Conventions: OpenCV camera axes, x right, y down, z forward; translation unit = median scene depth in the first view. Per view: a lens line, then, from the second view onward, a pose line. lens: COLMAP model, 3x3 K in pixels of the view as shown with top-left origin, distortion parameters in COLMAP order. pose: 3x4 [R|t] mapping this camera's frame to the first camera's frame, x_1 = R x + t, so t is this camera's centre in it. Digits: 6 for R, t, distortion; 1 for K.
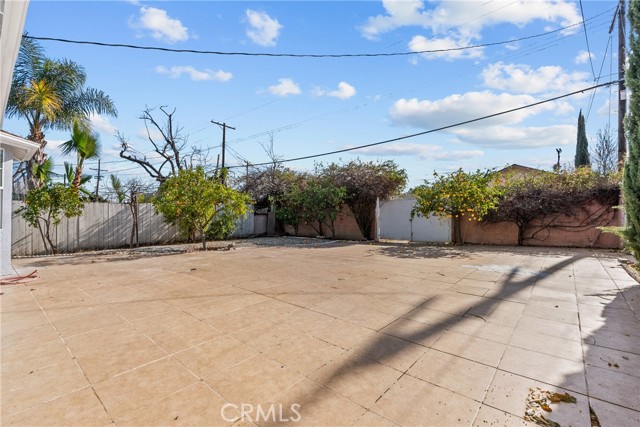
lens RADIAL K [[289.3, 0, 326.5], [0, 289.3, 213.1], [0, 0, 1]] dist [-0.008237, 0.004131]
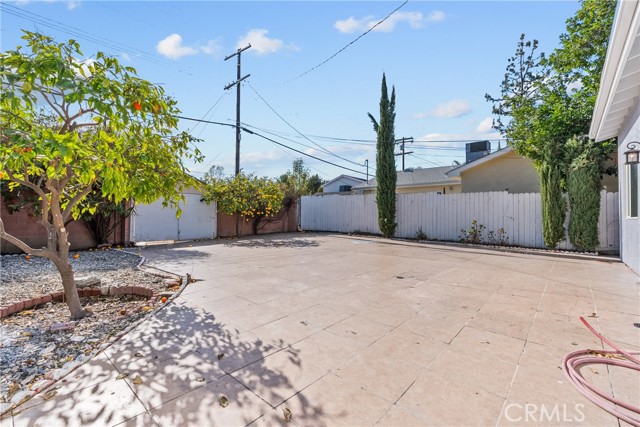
lens RADIAL K [[289.3, 0, 325.5], [0, 289.3, 213.3], [0, 0, 1]] dist [-0.008237, 0.004131]
pose [[0.027543, 0.008730, 0.999582, -0.557799], [-0.022472, 0.999715, -0.008112, 0.012513], [-0.999368, -0.022239, 0.027731, 0.519496]]
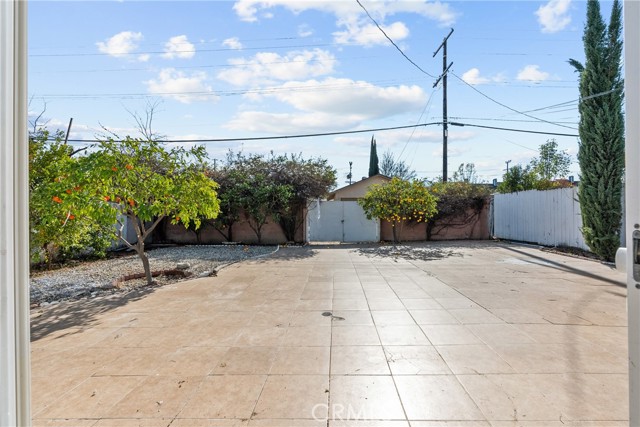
lens RADIAL K [[289.3, 0, 321.2], [0, 289.3, 214.9], [0, 0, 1]] dist [-0.008237, 0.004131]
pose [[0.801246, -0.003699, 0.598323, -0.371269], [-0.004751, 0.999910, 0.012544, -0.010746], [-0.598316, -0.012894, 0.801157, 0.224990]]
